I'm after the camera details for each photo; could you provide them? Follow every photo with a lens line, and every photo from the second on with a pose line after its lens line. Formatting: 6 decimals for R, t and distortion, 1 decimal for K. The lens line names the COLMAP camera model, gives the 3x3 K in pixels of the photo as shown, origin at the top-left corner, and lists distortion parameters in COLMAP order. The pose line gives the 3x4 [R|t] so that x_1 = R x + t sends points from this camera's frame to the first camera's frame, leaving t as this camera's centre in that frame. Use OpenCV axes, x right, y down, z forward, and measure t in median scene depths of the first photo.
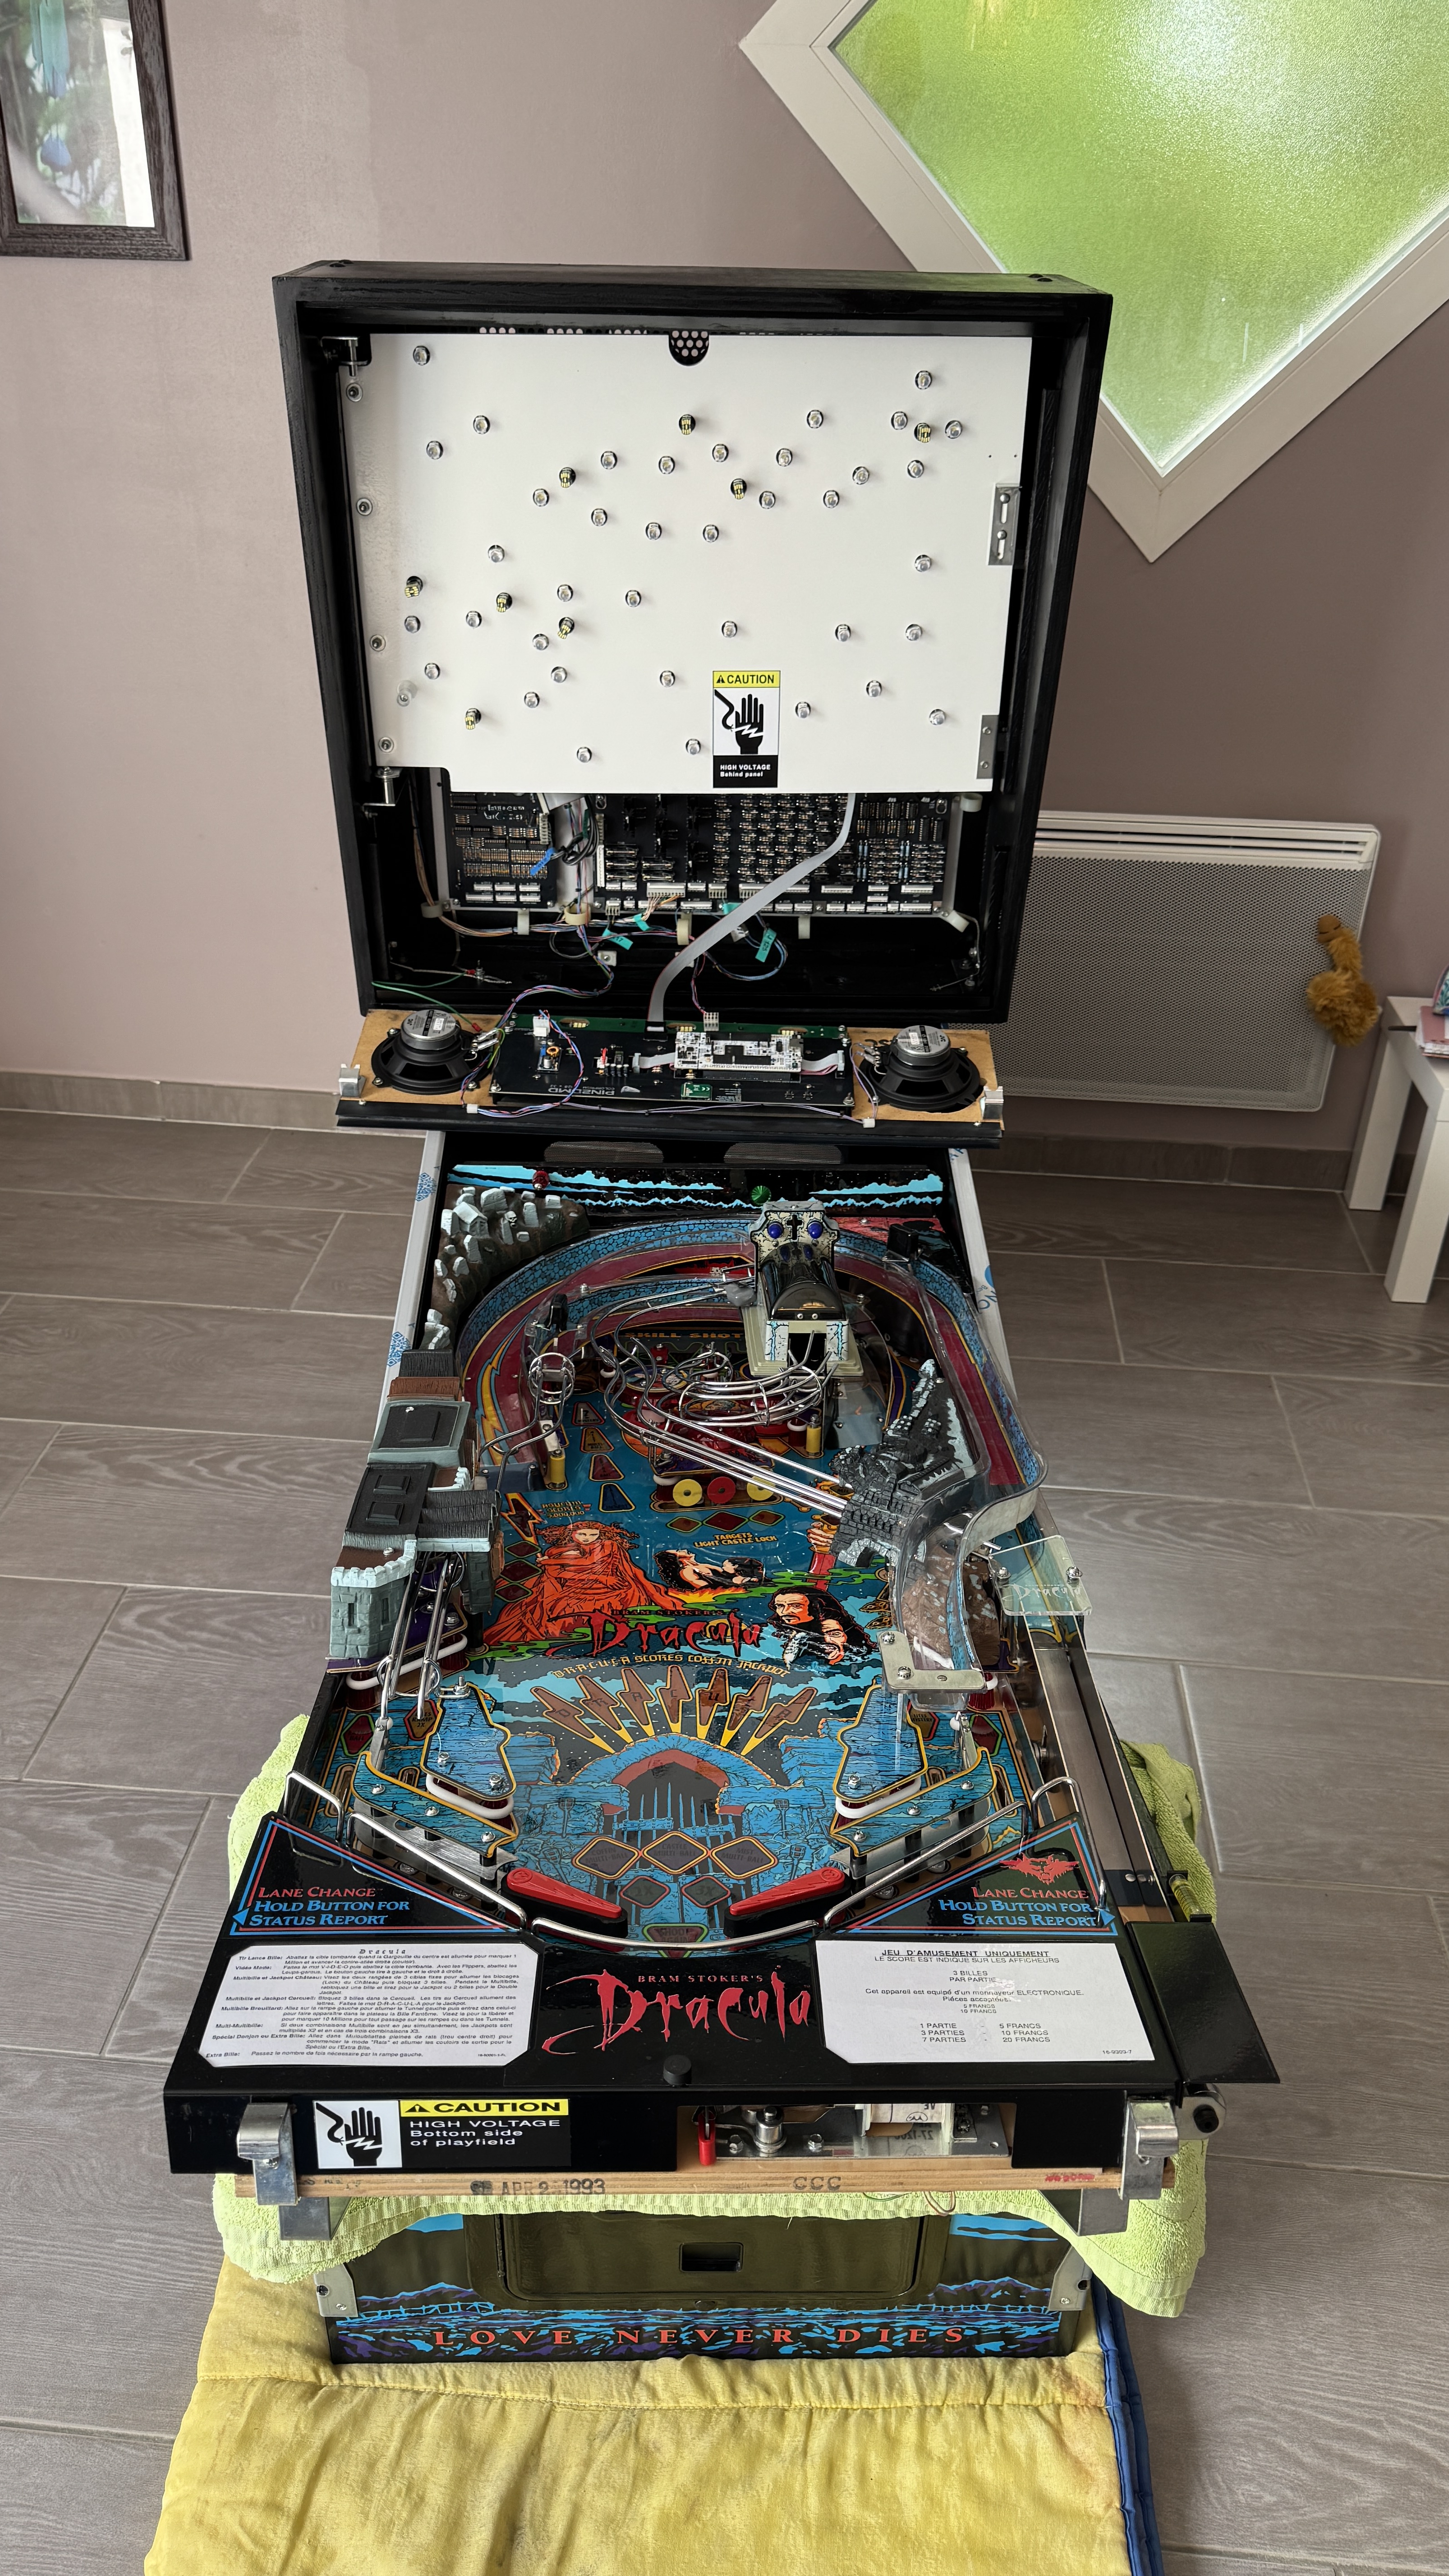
lens RADIAL K [[1915.5, 0, 744.0], [0, 1915.5, 1246.4], [0, 0, 1]] dist [0.099976, -0.128833]
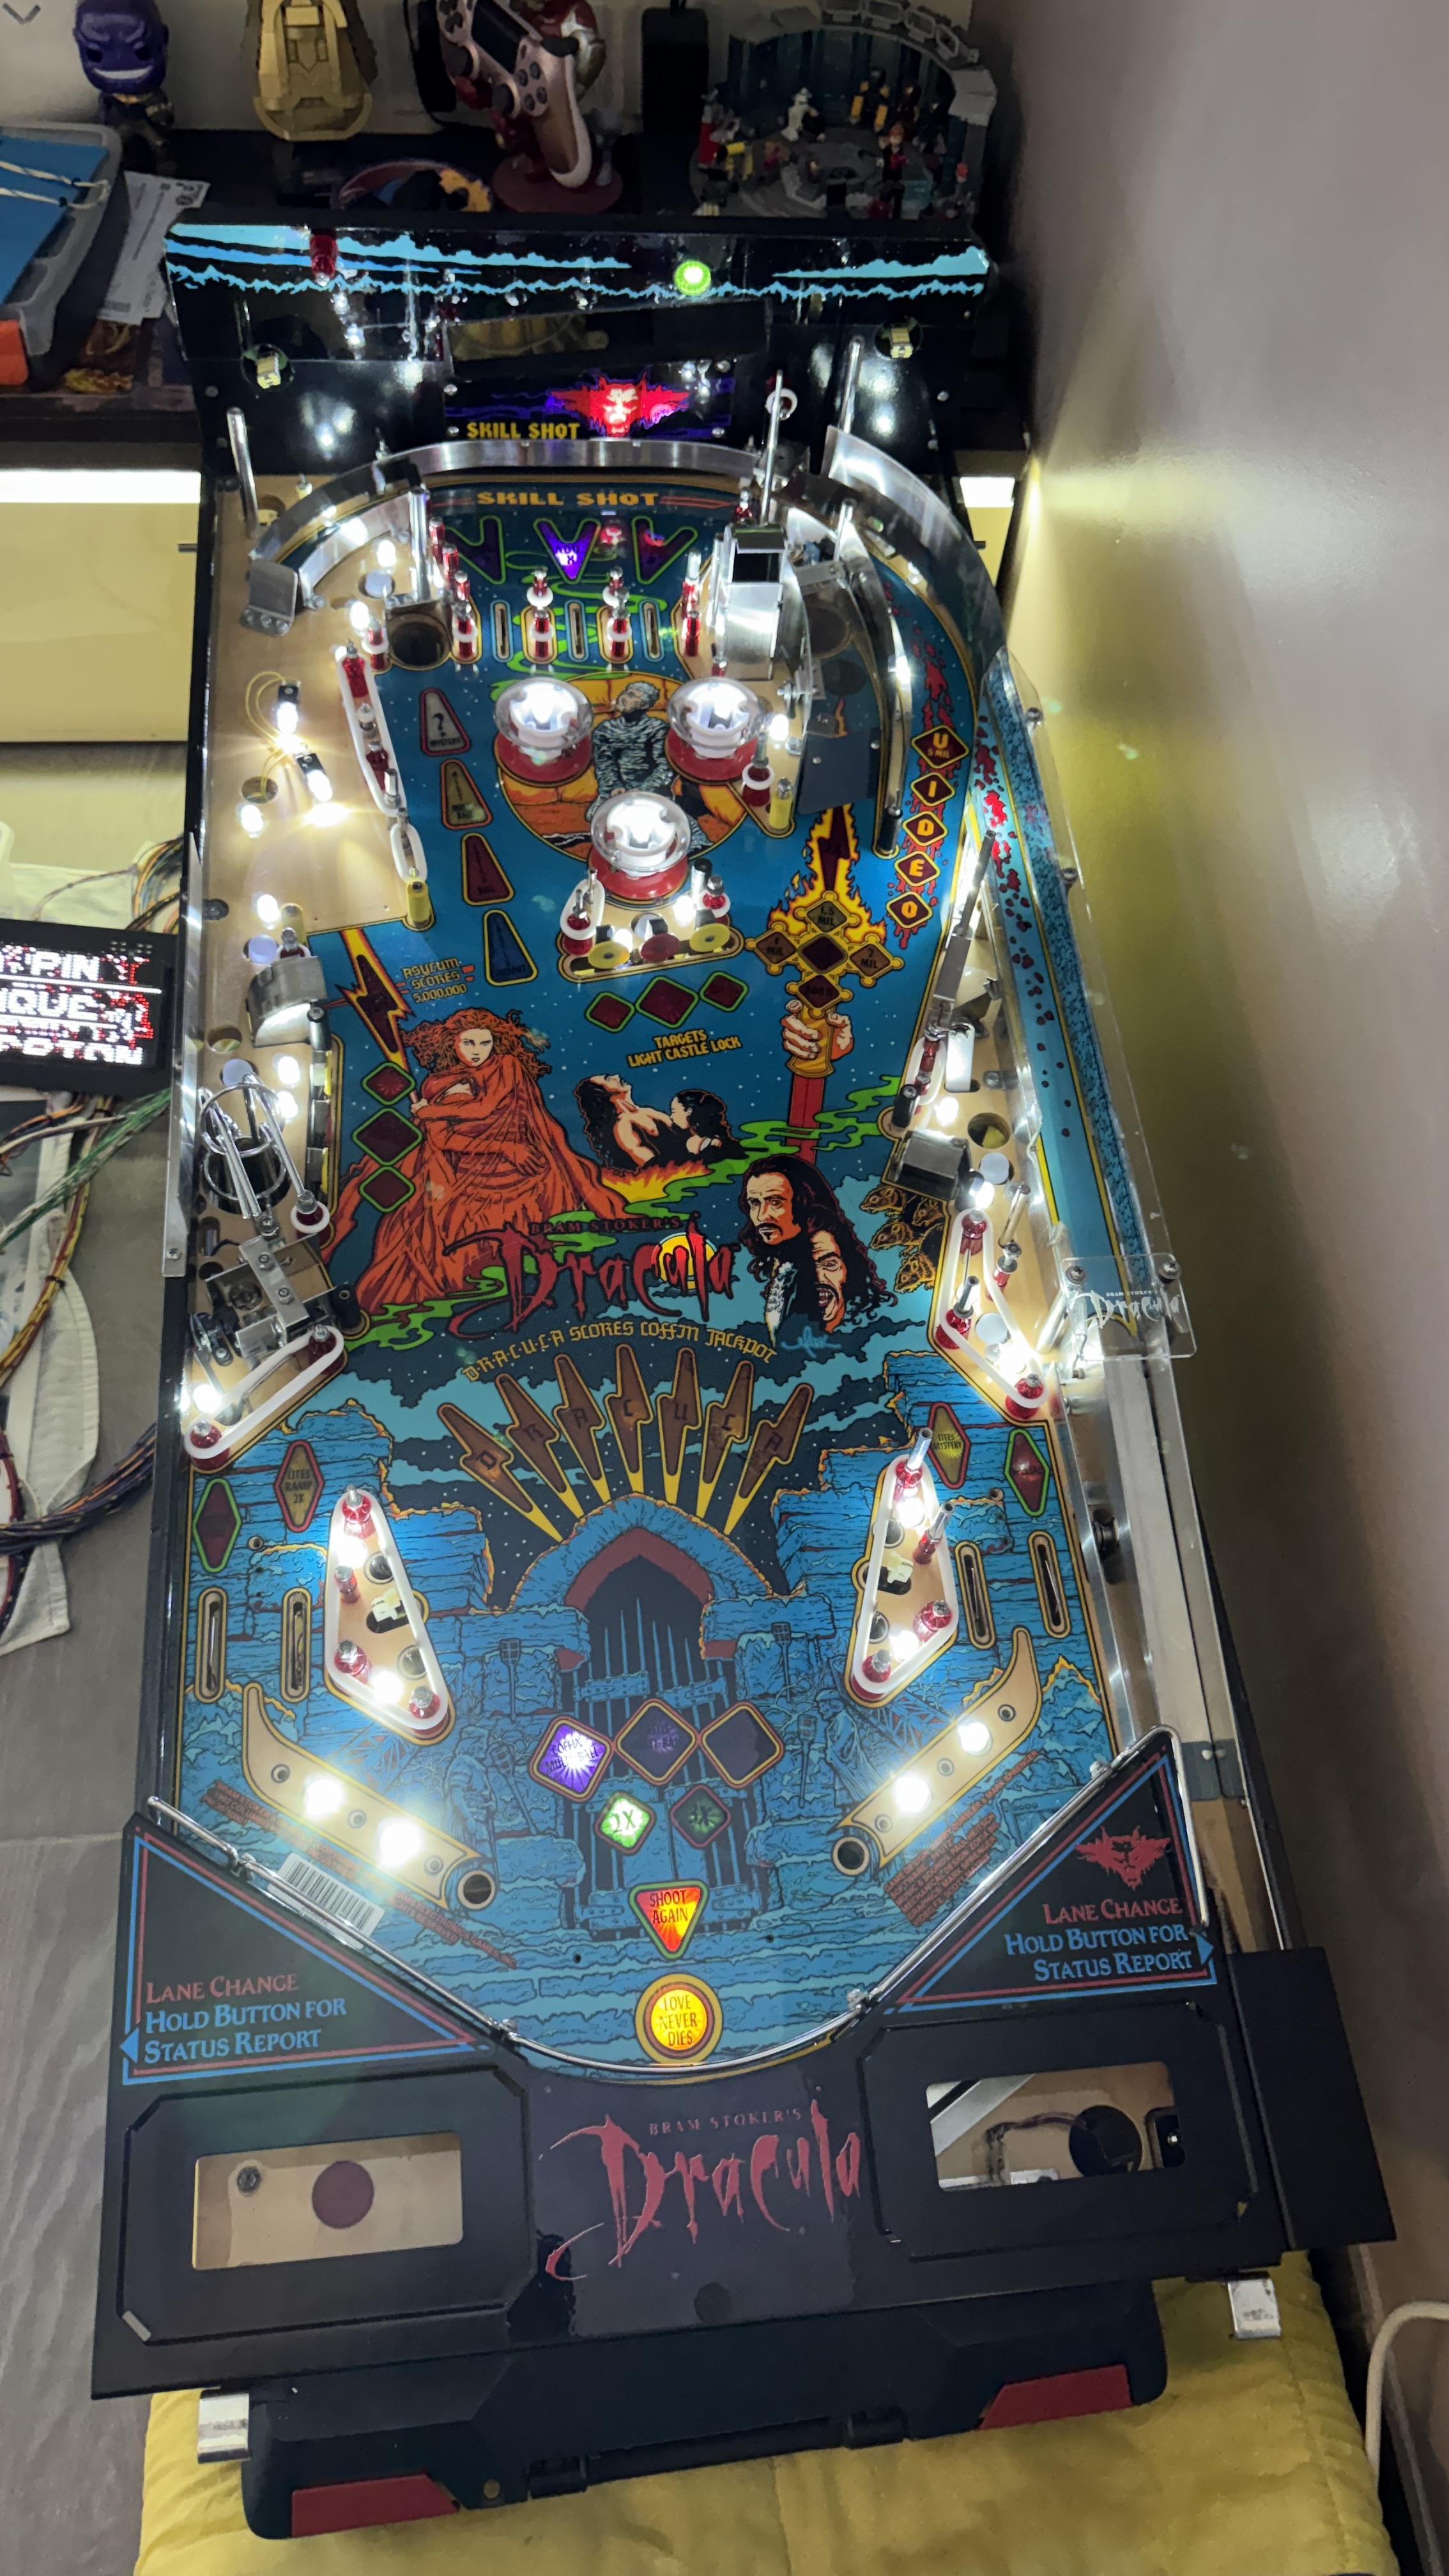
lens RADIAL K [[1915.5, 0, 737.6], [0, 1915.5, 1307.3], [0, 0, 1]] dist [0.099976, -0.128833]
pose [[0.995660, -0.027512, 0.088910, -0.056632], [-0.041954, 0.720070, 0.692632, -0.306083], [-0.083077, -0.693356, 0.715790, 0.456364]]
